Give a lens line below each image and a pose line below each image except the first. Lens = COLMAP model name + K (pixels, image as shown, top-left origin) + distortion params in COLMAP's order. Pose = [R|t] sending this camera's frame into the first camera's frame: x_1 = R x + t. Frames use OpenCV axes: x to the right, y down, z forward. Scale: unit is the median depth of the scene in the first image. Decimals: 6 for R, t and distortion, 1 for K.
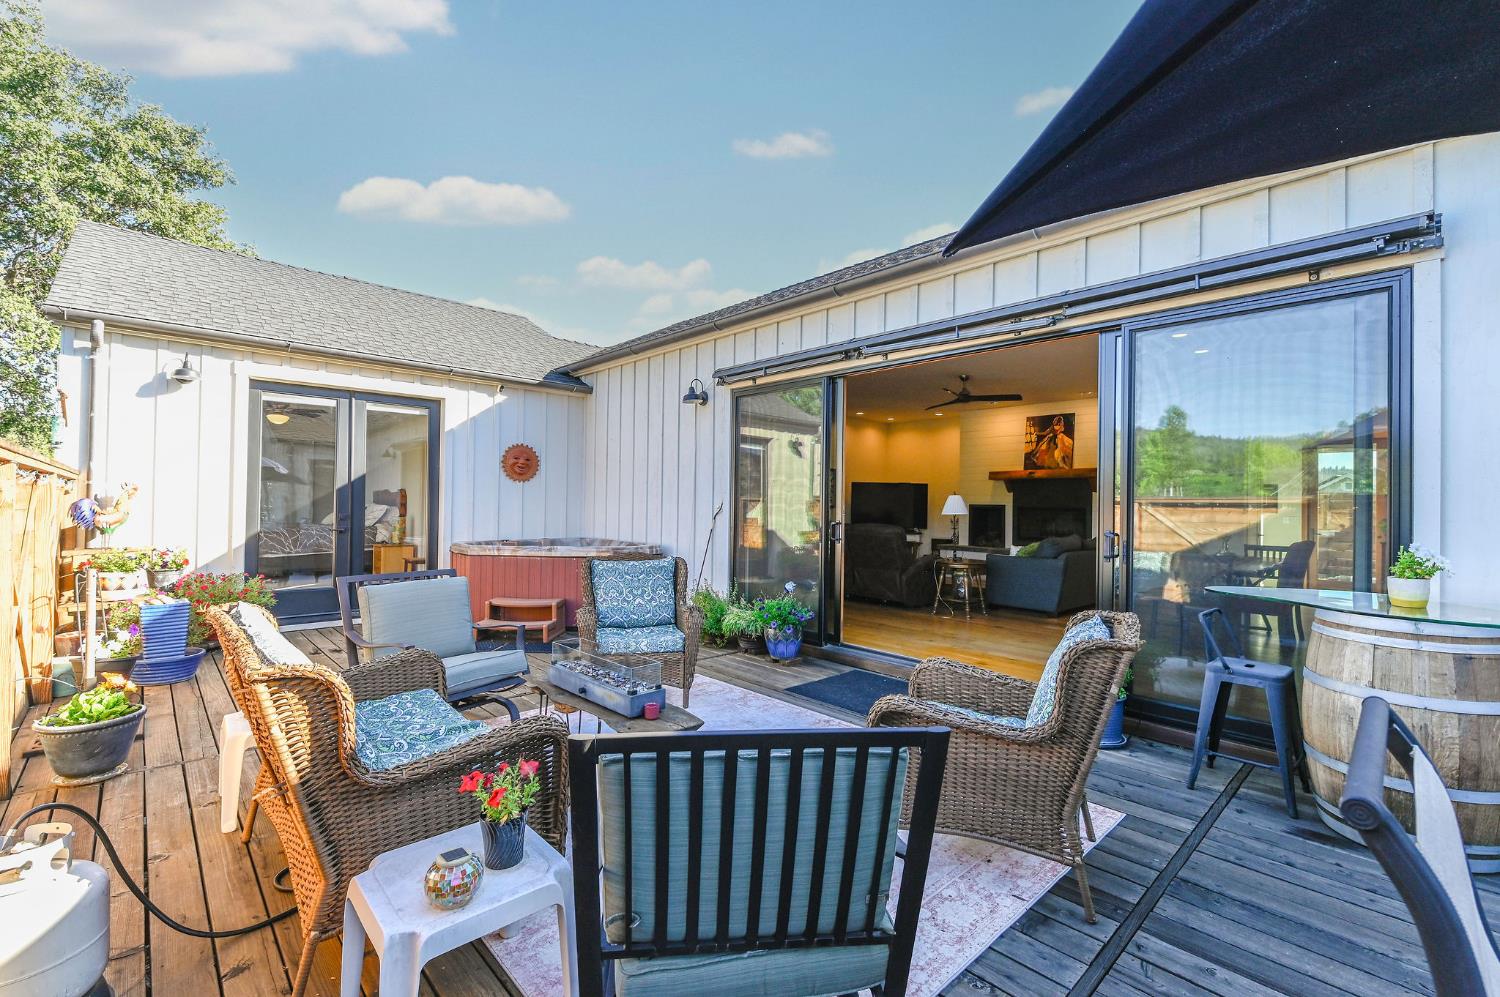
lens RADIAL K [[675.5, 0, 770.4], [0, 675.5, 496.4], [0, 0, 1]] dist [0.001354, -0.005271]
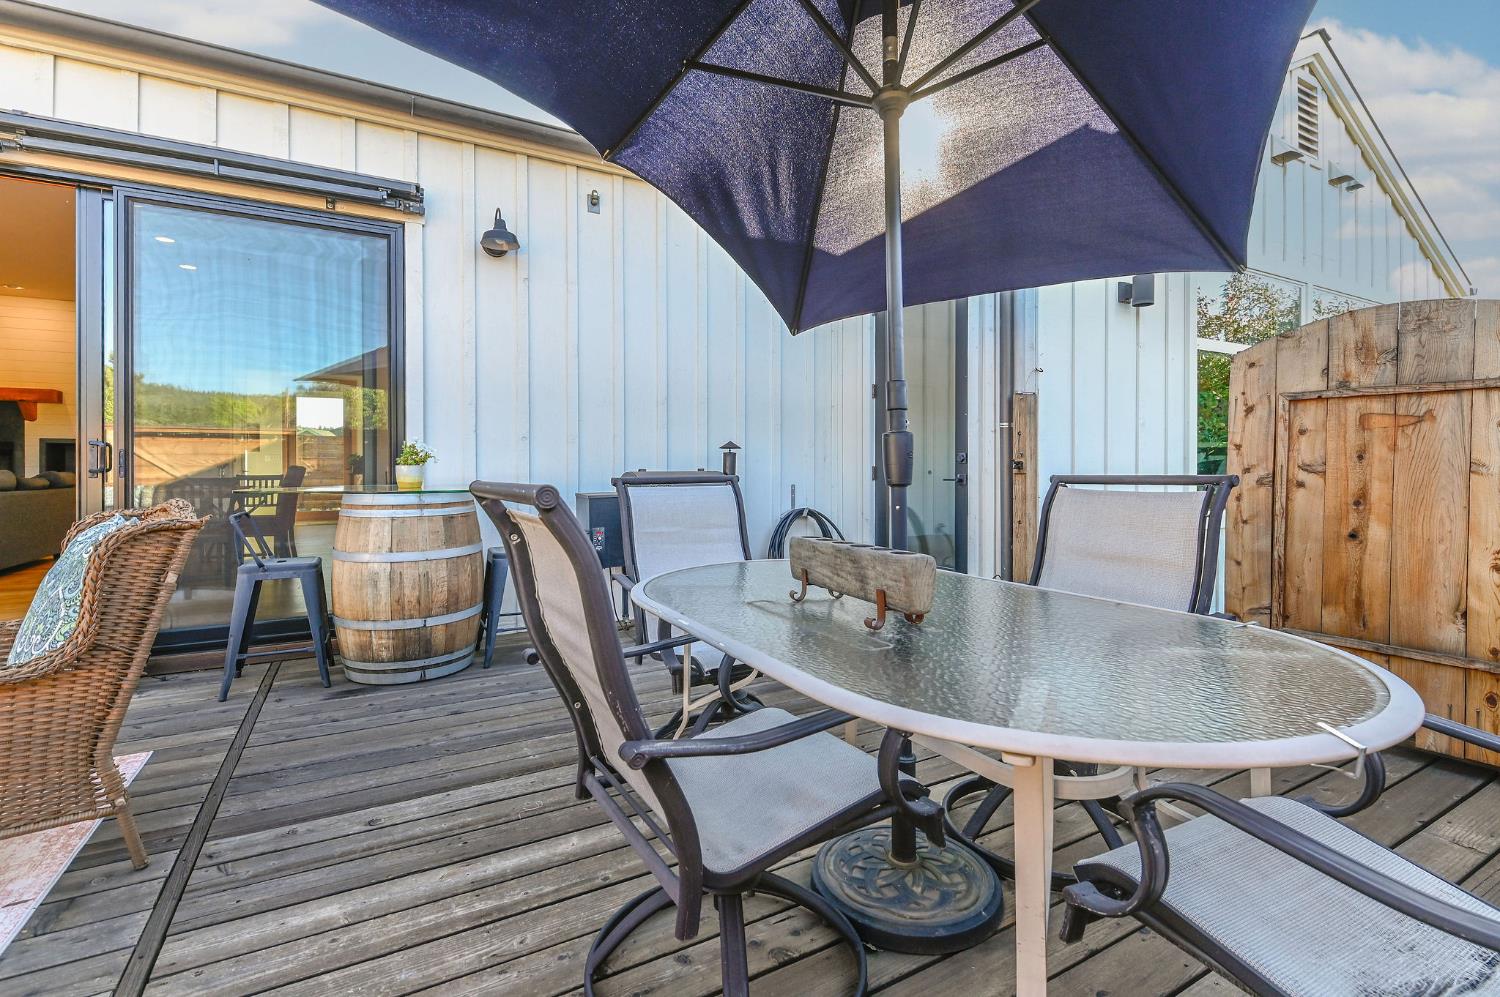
lens RADIAL K [[644.7, 0, 750.3], [0, 644.7, 472.7], [0, 0, 1]] dist [0.000811, -0.005080]
pose [[0.253301, -0.024987, 0.967065, -0.035427], [-0.008187, 0.999575, 0.027972, 0.050945], [-0.967353, -0.015003, 0.252989, 0.037078]]
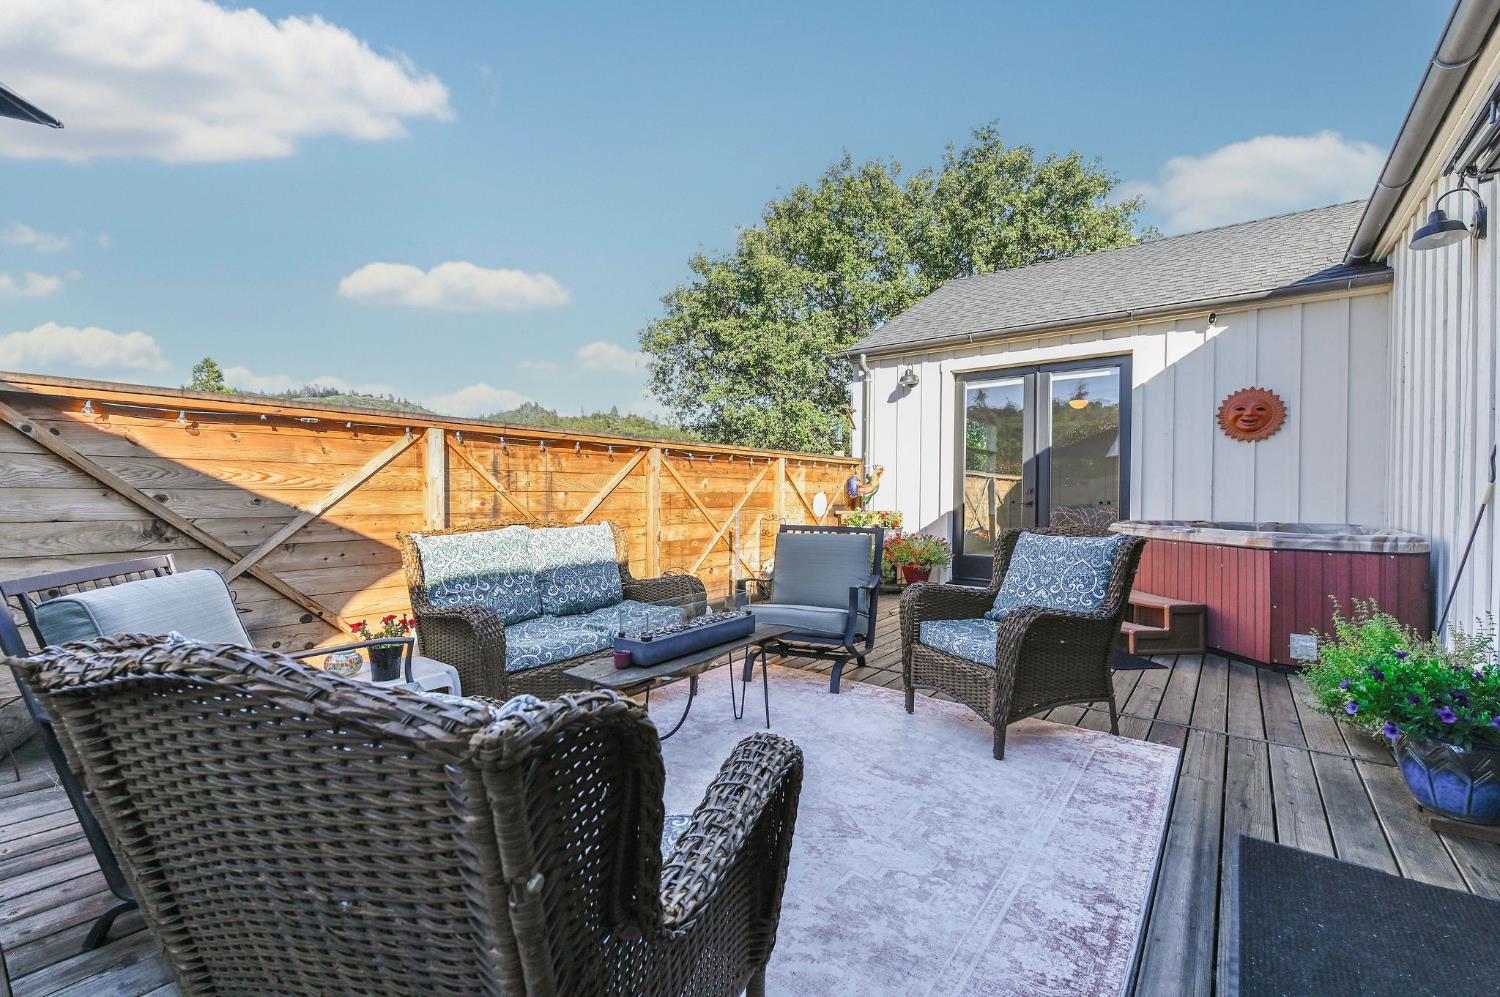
lens RADIAL K [[647.7, 0, 726.0], [0, 647.7, 502.2], [0, 0, 1]] dist [0.009608, 0.000078]
pose [[0.128805, 0.000761, -0.991670, 0.378150], [0.010911, 0.999938, 0.002184, 0.055053], [0.991610, -0.011102, 0.128789, 0.564145]]
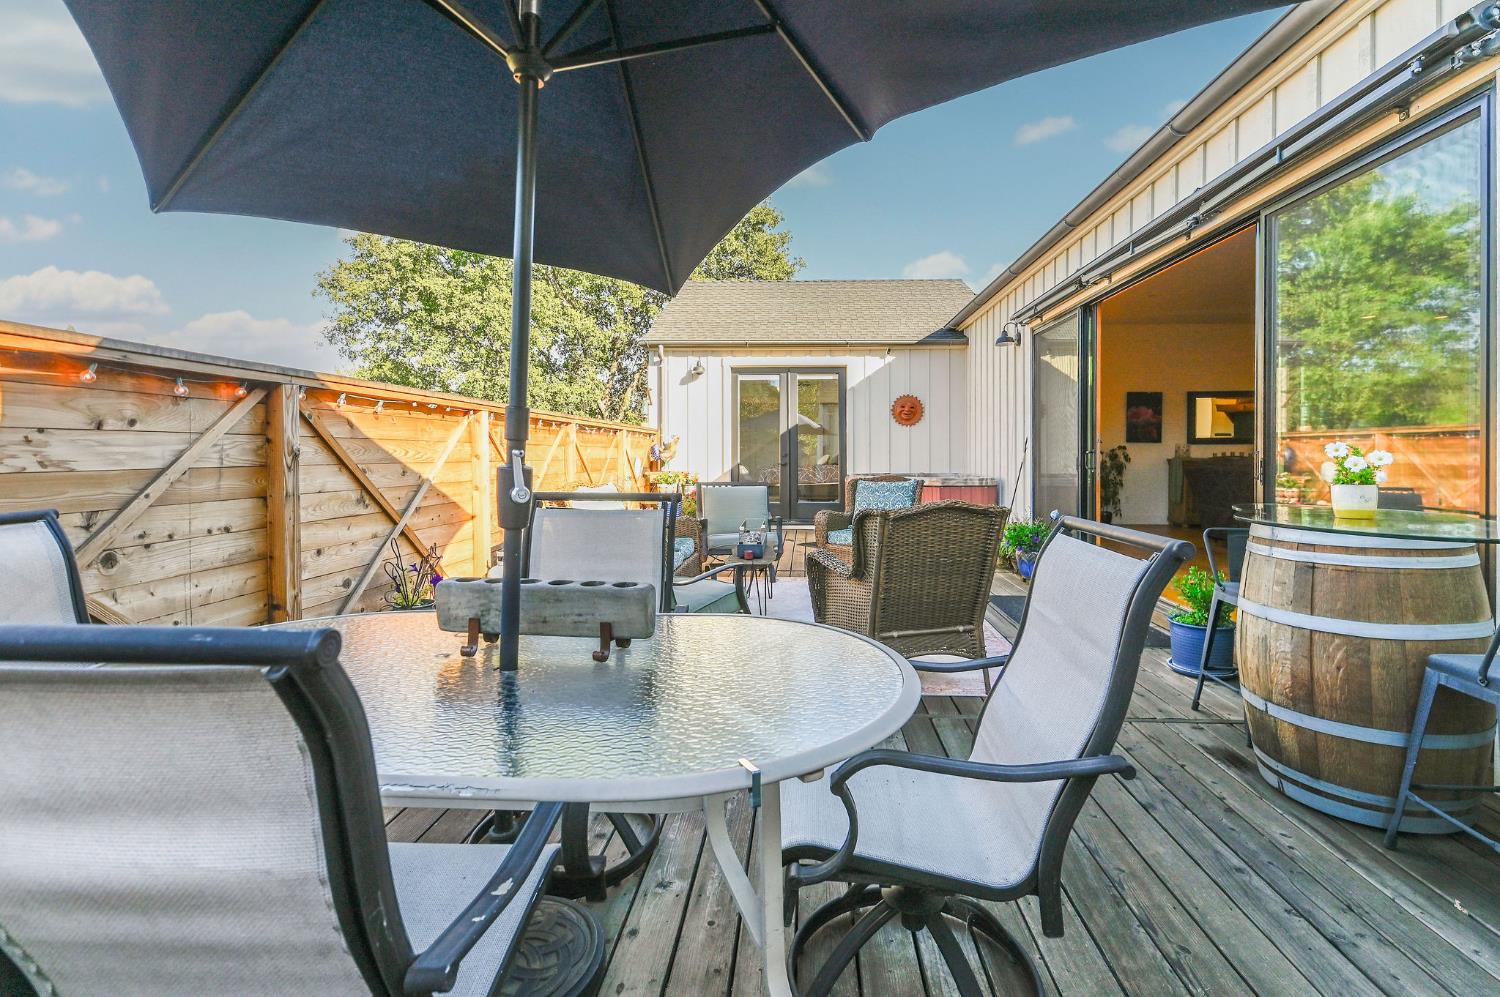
lens RADIAL K [[695.0, 0, 746.9], [0, 695.0, 458.4], [0, 0, 1]] dist [0.001077, -0.000086]
pose [[0.665395, -0.008997, -0.746437, 0.581639], [0.021066, 0.999755, 0.006728, 0.035789], [0.746194, -0.020201, 0.665422, -0.077082]]
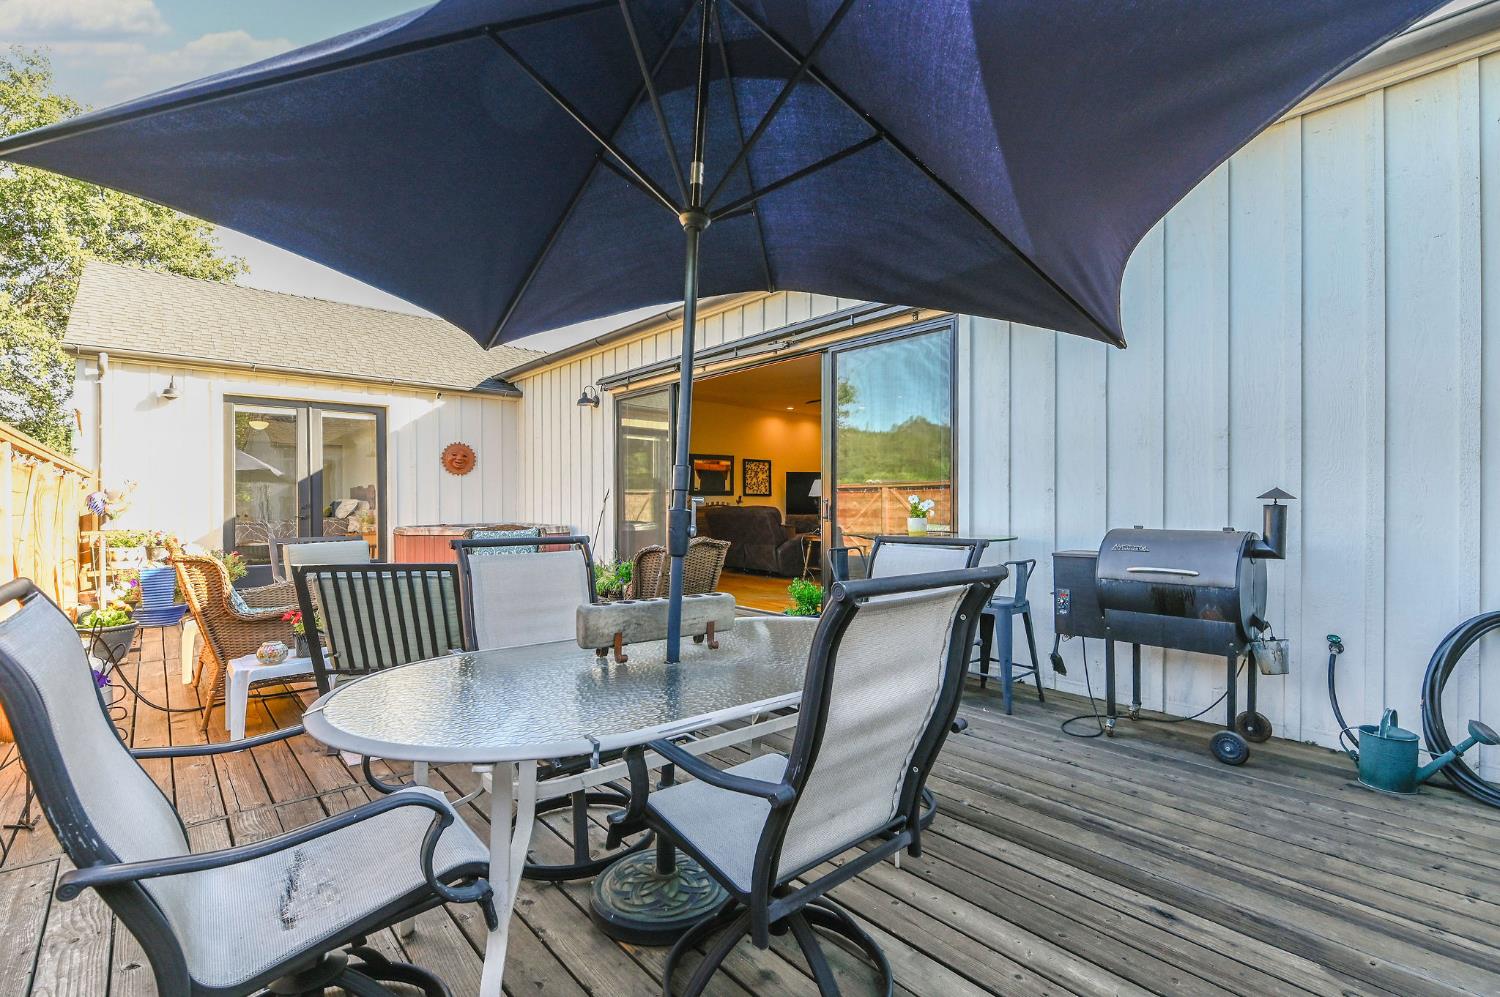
lens RADIAL K [[719.4, 0, 801.0], [0, 719.4, 502.2], [0, 0, 1]] dist [-0.016078, -0.001560]
pose [[0.999769, -0.017208, -0.012854, 0.370862], [0.017371, 0.999768, 0.012705, 0.031132], [0.012633, -0.012925, 0.999837, -0.361541]]
